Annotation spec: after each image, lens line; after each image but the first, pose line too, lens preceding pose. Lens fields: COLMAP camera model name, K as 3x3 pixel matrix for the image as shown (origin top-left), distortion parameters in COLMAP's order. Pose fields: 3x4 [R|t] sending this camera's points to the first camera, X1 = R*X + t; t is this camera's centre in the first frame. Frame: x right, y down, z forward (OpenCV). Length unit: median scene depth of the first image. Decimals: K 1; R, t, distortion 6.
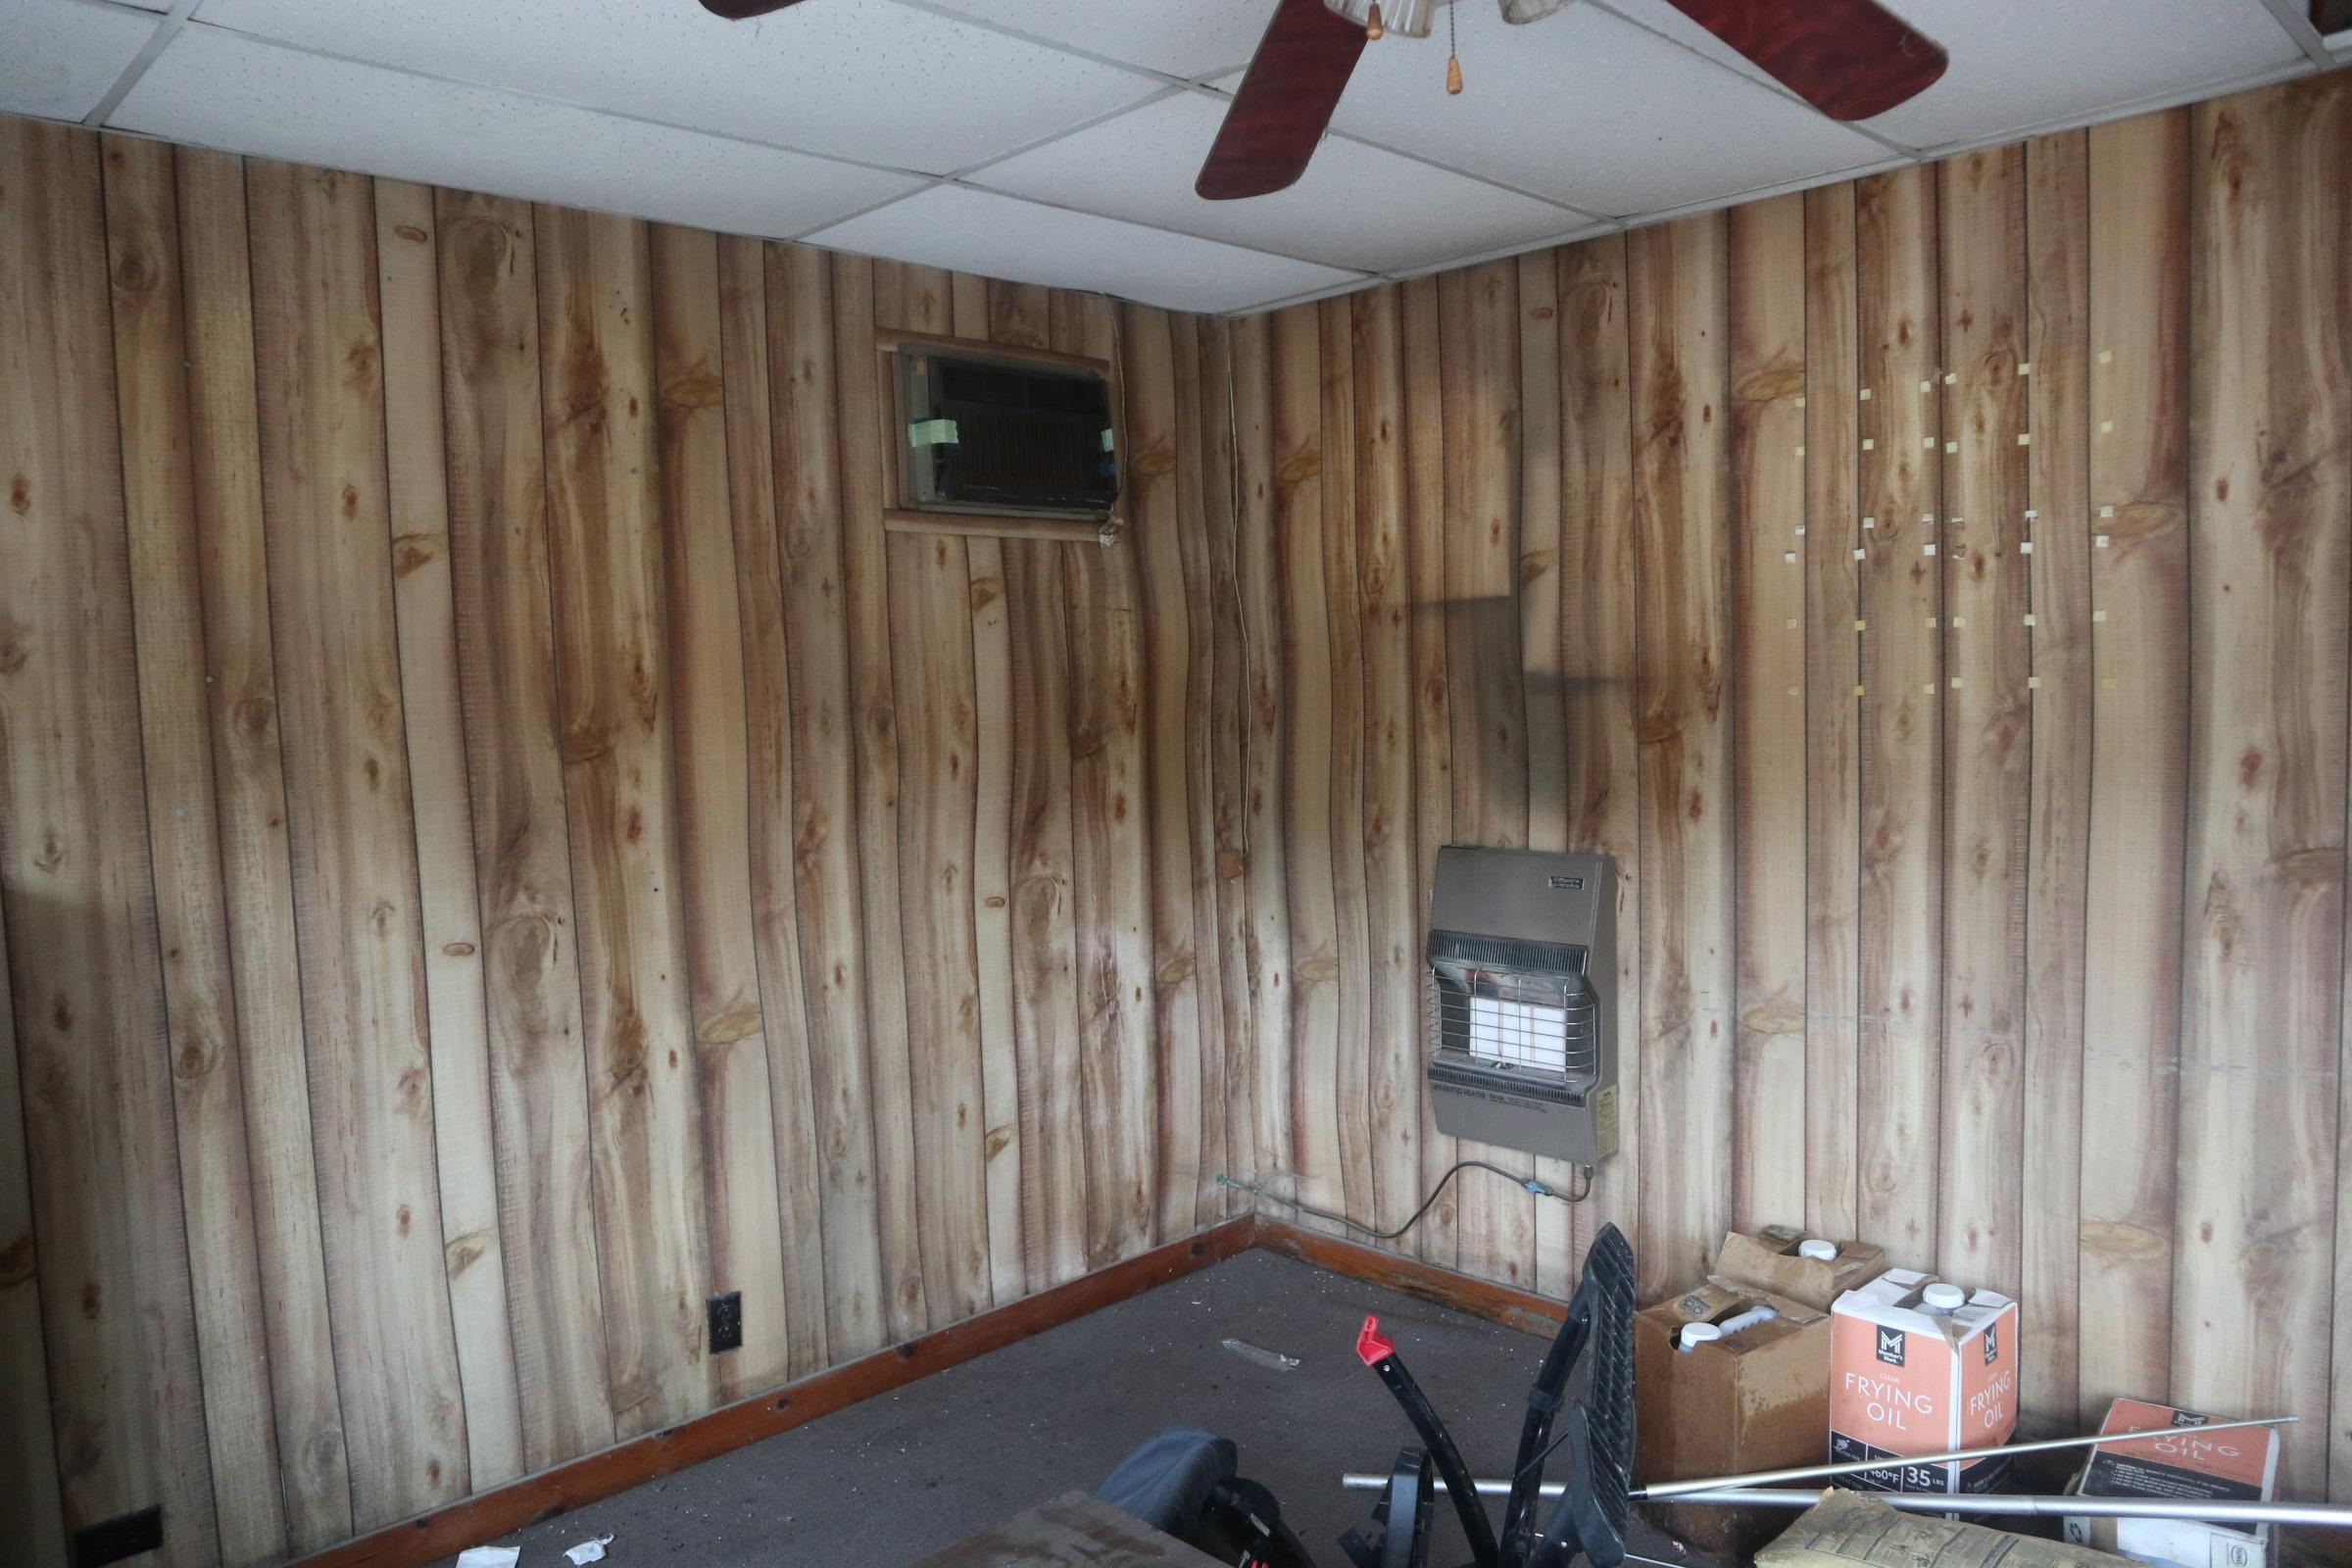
lens RADIAL K [[1648.1, 0, 1168.0], [0, 1648.1, 793.0], [0, 0, 1]] dist [-0.118849, 0.081589]
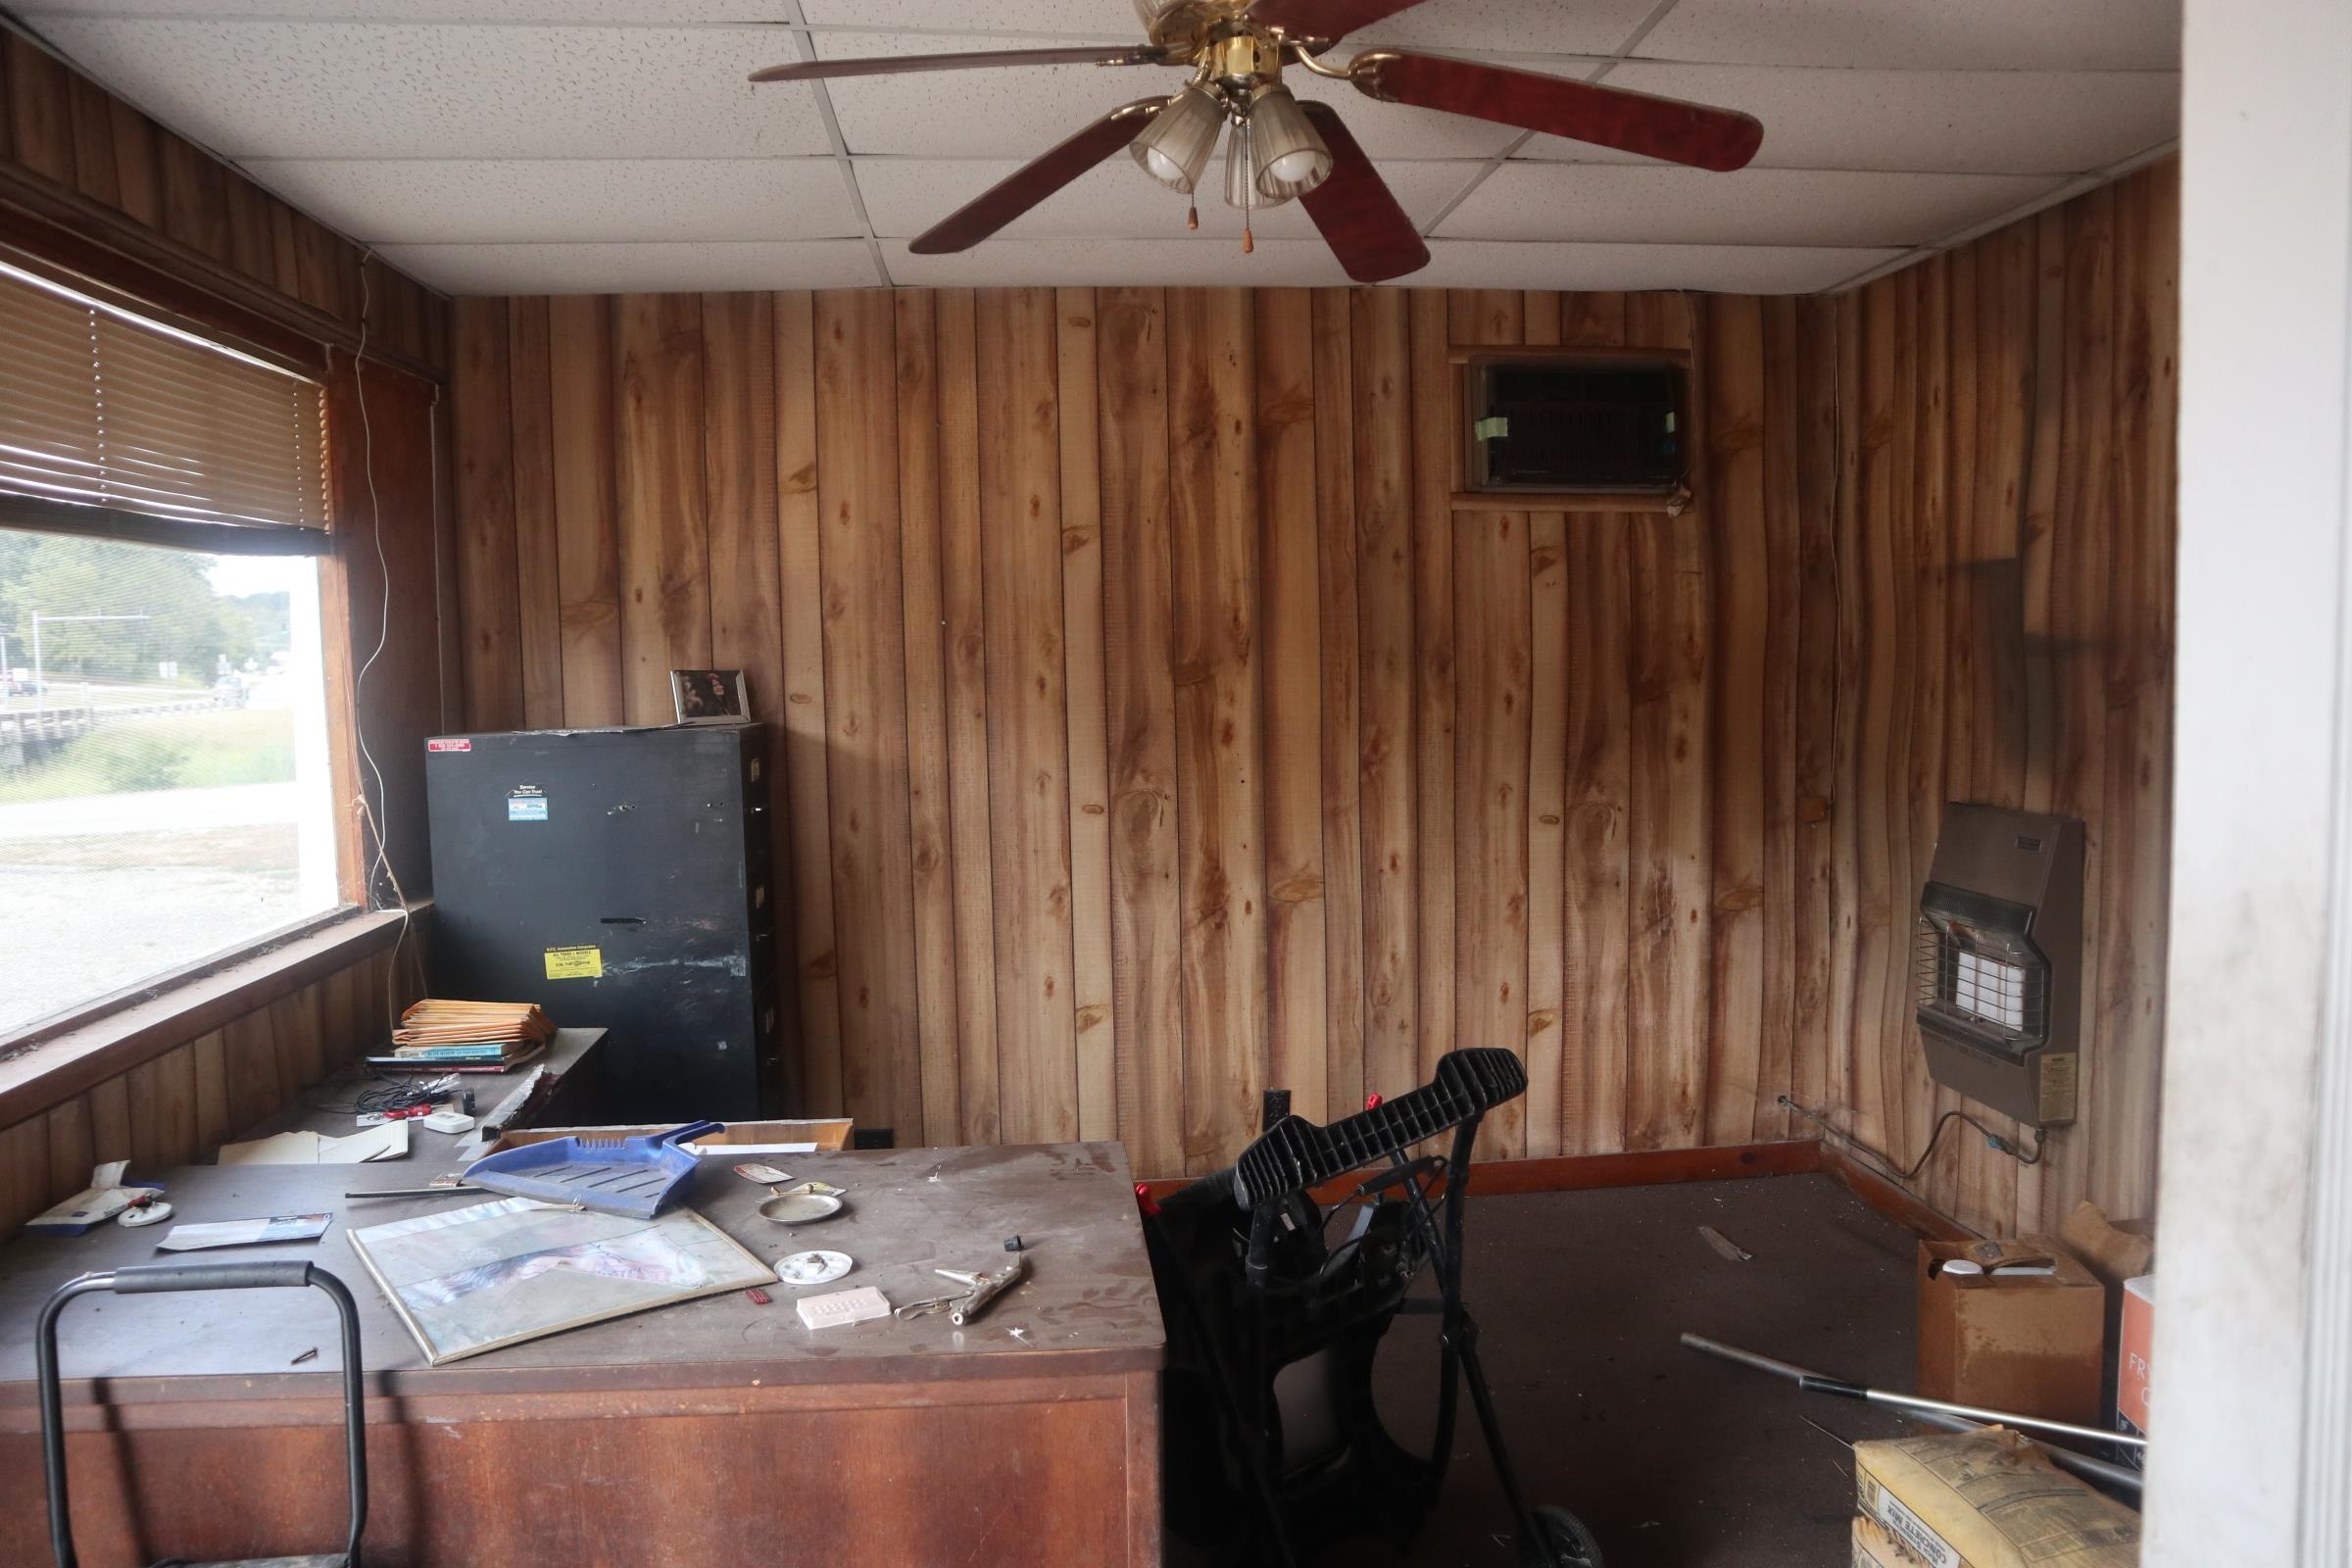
lens RADIAL K [[1648.1, 0, 1168.0], [0, 1648.1, 793.0], [0, 0, 1]] dist [-0.118849, 0.081589]
pose [[0.777096, 0.073429, -0.625084, 0.450142], [-0.053819, 0.997286, 0.050245, 0.002697], [0.627077, -0.005404, 0.778939, -0.100747]]
